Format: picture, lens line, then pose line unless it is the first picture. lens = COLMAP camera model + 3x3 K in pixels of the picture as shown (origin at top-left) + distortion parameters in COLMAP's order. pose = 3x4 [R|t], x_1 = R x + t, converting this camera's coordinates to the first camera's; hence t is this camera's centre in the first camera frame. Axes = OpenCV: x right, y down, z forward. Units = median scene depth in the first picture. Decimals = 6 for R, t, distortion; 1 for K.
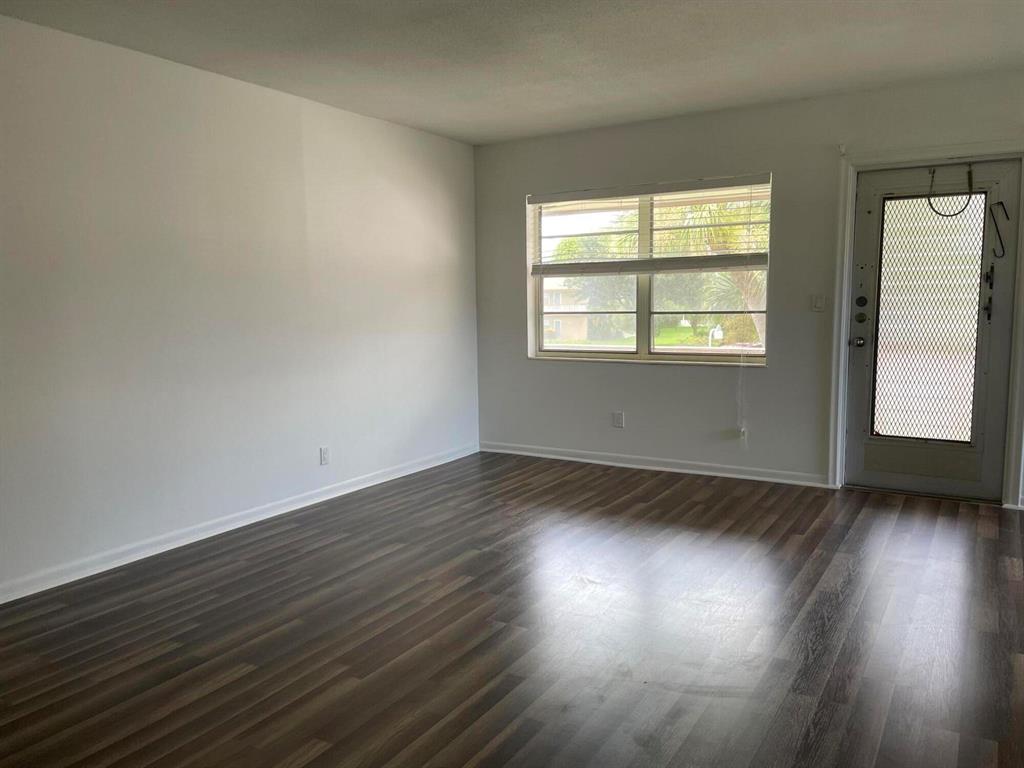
lens RADIAL K [[775.7, 0, 502.5], [0, 775.7, 380.9], [0, 0, 1]] dist [0.102960, -0.129981]
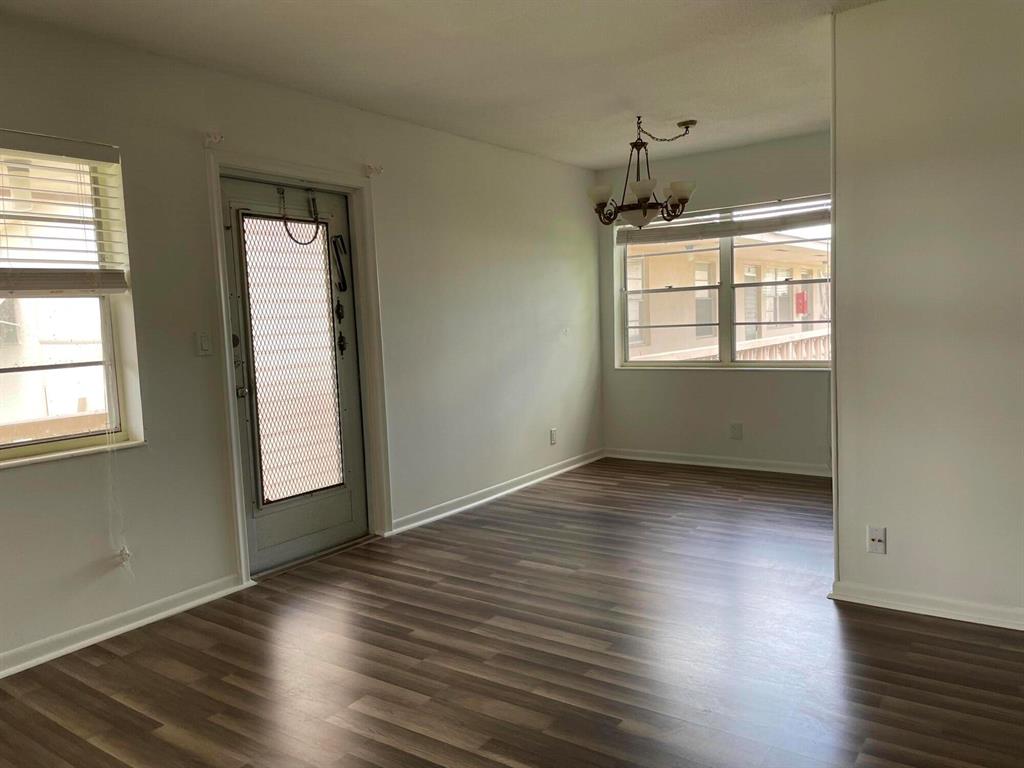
lens RADIAL K [[769.7, 0, 505.9], [0, 769.7, 386.5], [0, 0, 1]] dist [0.131650, -0.180783]
pose [[0.055589, -0.078214, 0.995386, -0.307233], [0.146214, 0.986817, 0.069375, -0.070404], [-0.987690, 0.141683, 0.066292, 0.685611]]
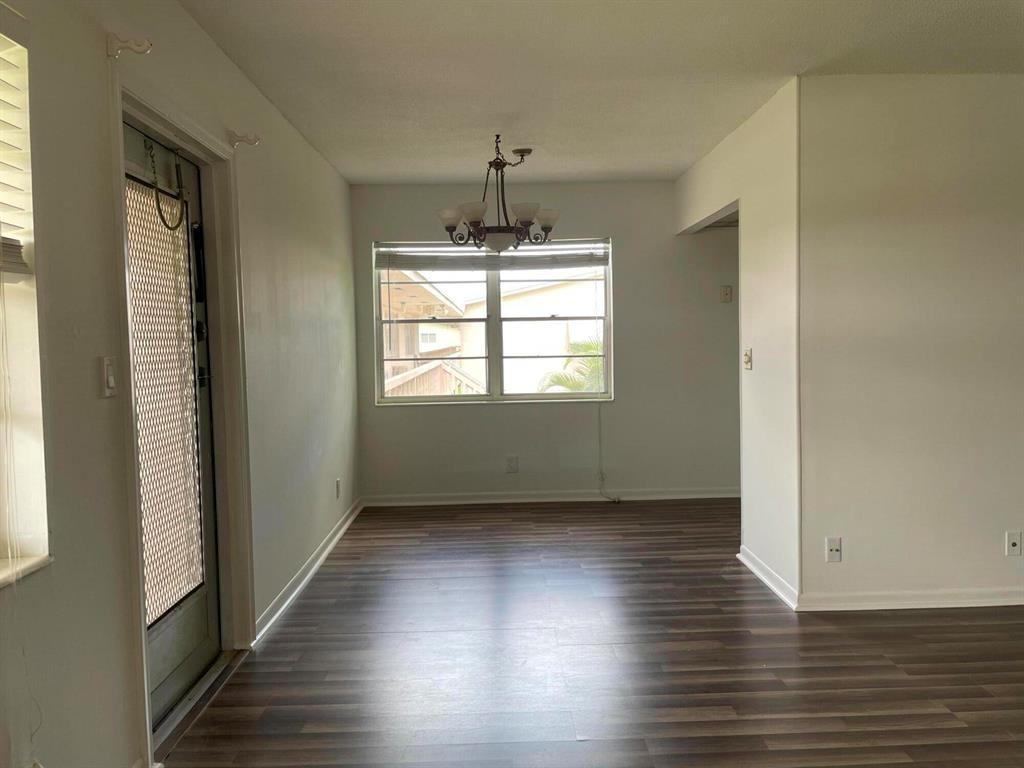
lens RADIAL K [[775.7, 0, 502.5], [0, 775.7, 380.9], [0, 0, 1]] dist [0.102960, -0.129981]
pose [[-0.562538, -0.019572, 0.826540, -0.076034], [0.116126, 0.987939, 0.102429, -0.117673], [-0.818576, 0.153603, -0.553480, 1.070020]]
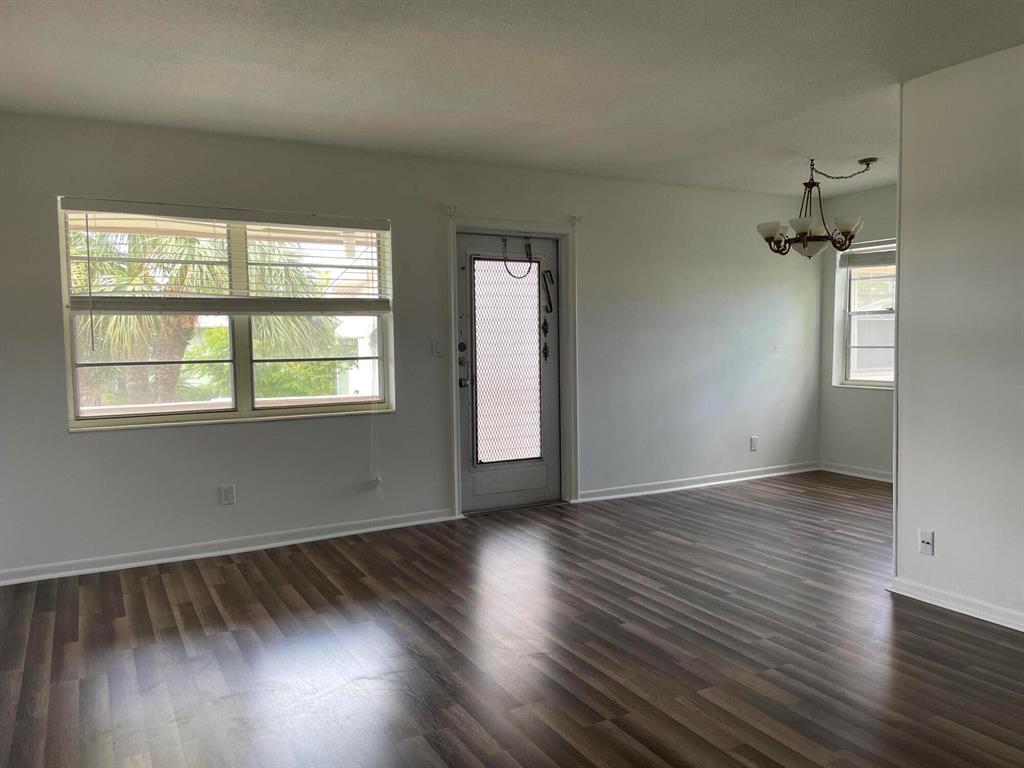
lens RADIAL K [[769.7, 0, 505.9], [0, 769.7, 386.5], [0, 0, 1]] dist [0.131650, -0.180783]
pose [[0.487541, -0.047269, 0.871819, -0.475872], [0.099119, 0.995075, -0.001478, -0.036908], [-0.867455, 0.087134, 0.489825, 0.410769]]
